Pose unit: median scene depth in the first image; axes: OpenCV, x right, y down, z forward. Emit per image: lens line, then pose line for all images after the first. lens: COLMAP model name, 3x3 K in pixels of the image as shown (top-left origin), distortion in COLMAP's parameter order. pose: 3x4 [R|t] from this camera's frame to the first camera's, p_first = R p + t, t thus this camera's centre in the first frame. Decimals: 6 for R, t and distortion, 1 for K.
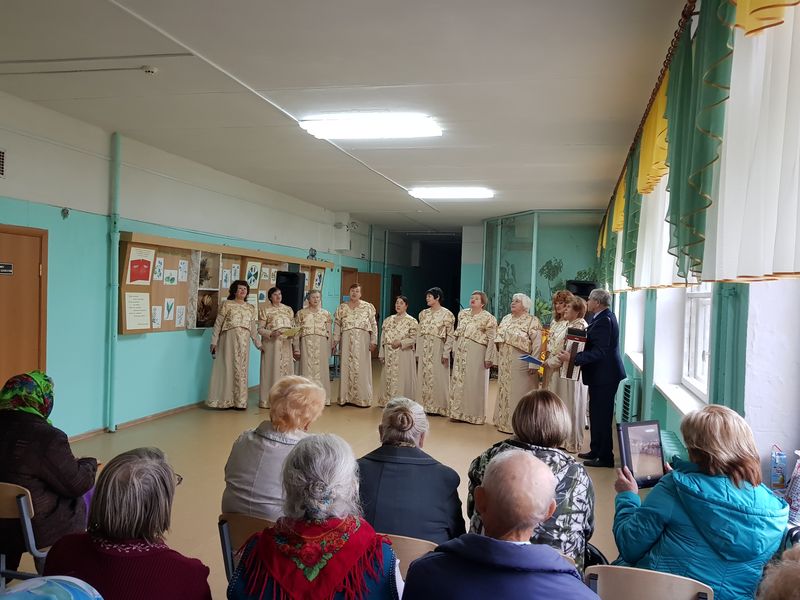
lens RADIAL K [[630.5, 0, 403.3], [0, 630.5, 296.4], [0, 0, 1]] dist [-0.005817, -0.006331]
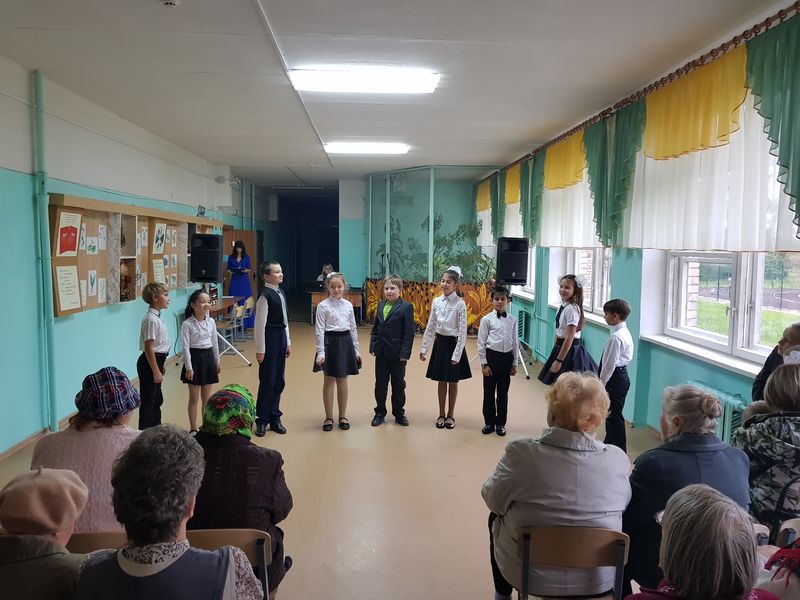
lens RADIAL K [[630.5, 0, 389.4], [0, 630.5, 302.9], [0, 0, 1]] dist [-0.005817, -0.006331]
pose [[0.956971, -0.052299, 0.285433, -0.225342], [0.026541, 0.995277, 0.093377, -0.021375], [-0.288968, -0.081783, 0.953839, 0.058452]]
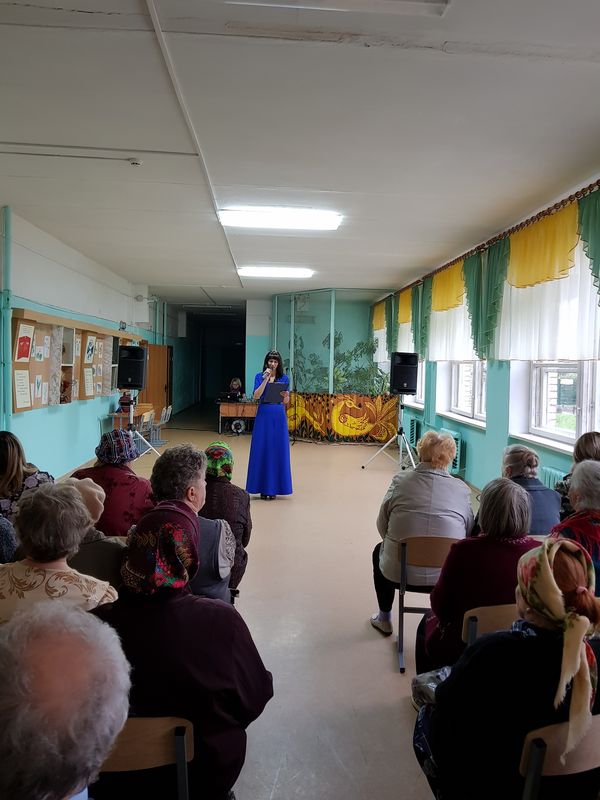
lens RADIAL K [[630.5, 0, 307.7], [0, 630.5, 388.6], [0, 0, 1]] dist [-0.005817, -0.006331]
pose [[0.947342, -0.027824, 0.319011, -0.280865], [0.015509, 0.999036, 0.041079, -0.009433], [-0.319847, -0.033968, 0.946860, -0.067542]]
